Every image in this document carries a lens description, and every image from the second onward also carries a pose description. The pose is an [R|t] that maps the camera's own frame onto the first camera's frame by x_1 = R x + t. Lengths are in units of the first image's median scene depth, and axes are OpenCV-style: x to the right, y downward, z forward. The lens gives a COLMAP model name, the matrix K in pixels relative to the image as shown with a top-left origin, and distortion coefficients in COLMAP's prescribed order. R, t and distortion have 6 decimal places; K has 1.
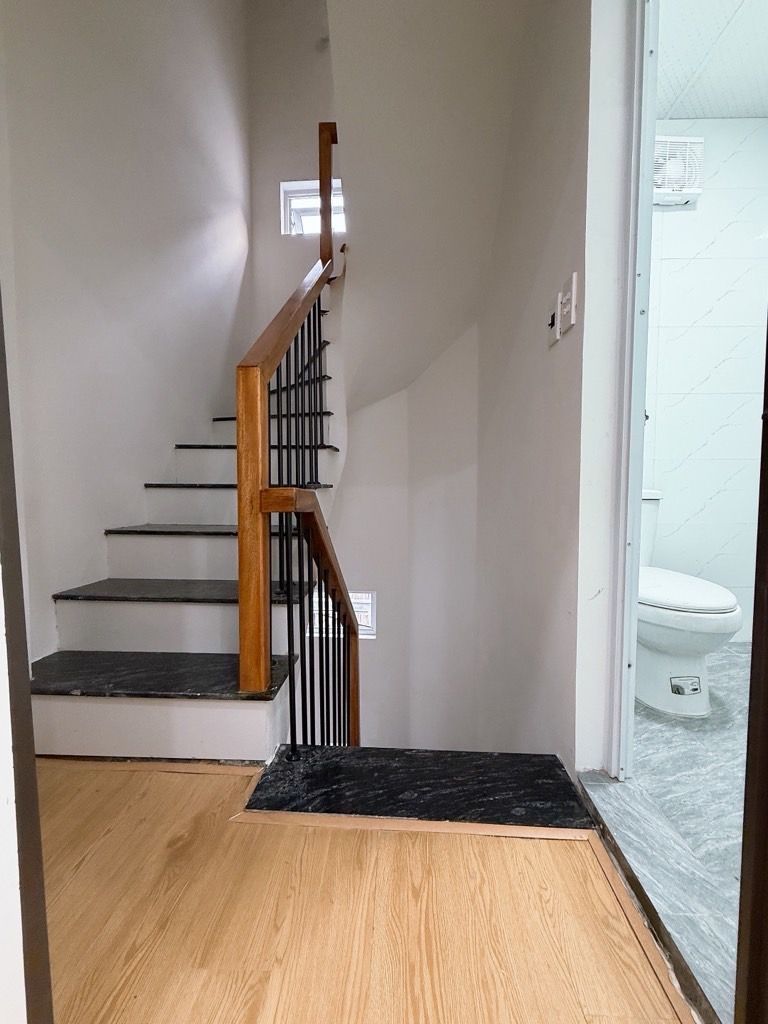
lens RADIAL K [[412.2, 0, 384.0], [0, 412.2, 512.0], [0, 0, 1]] dist [0.000875, 0.000127]
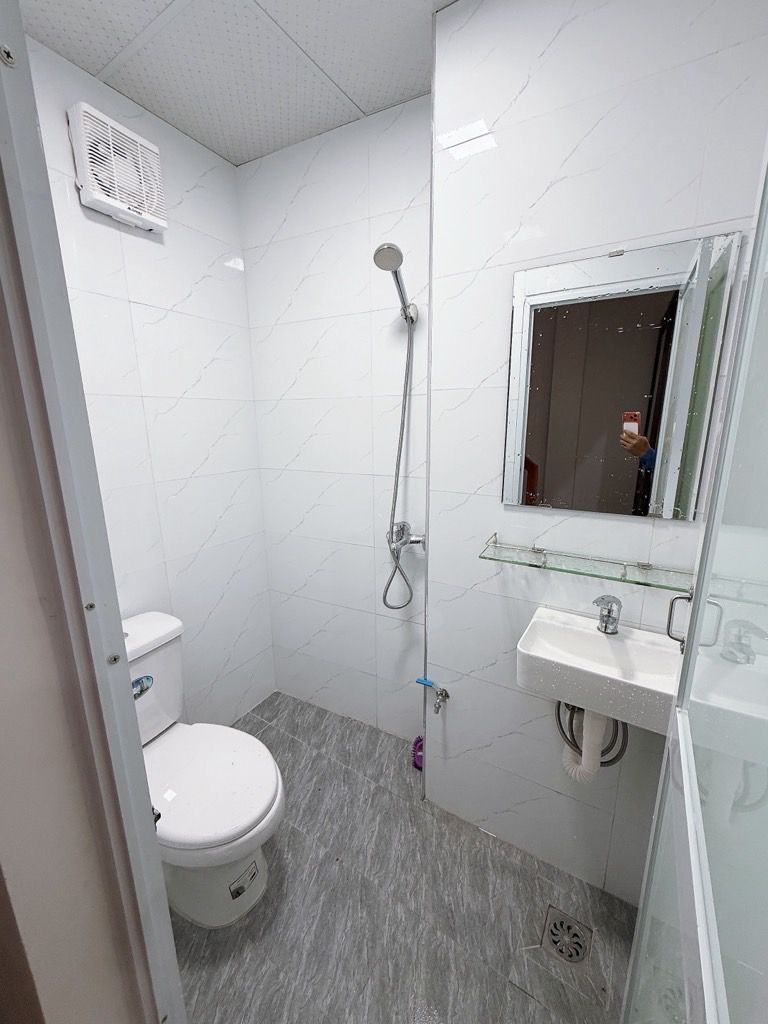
lens RADIAL K [[412.2, 0, 384.0], [0, 412.2, 512.0], [0, 0, 1]] dist [0.000875, 0.000127]
pose [[0.484977, -0.196933, 0.852065, 0.277881], [0.061036, 0.979562, 0.191661, -0.511072], [-0.872394, -0.040944, 0.487085, 0.338809]]
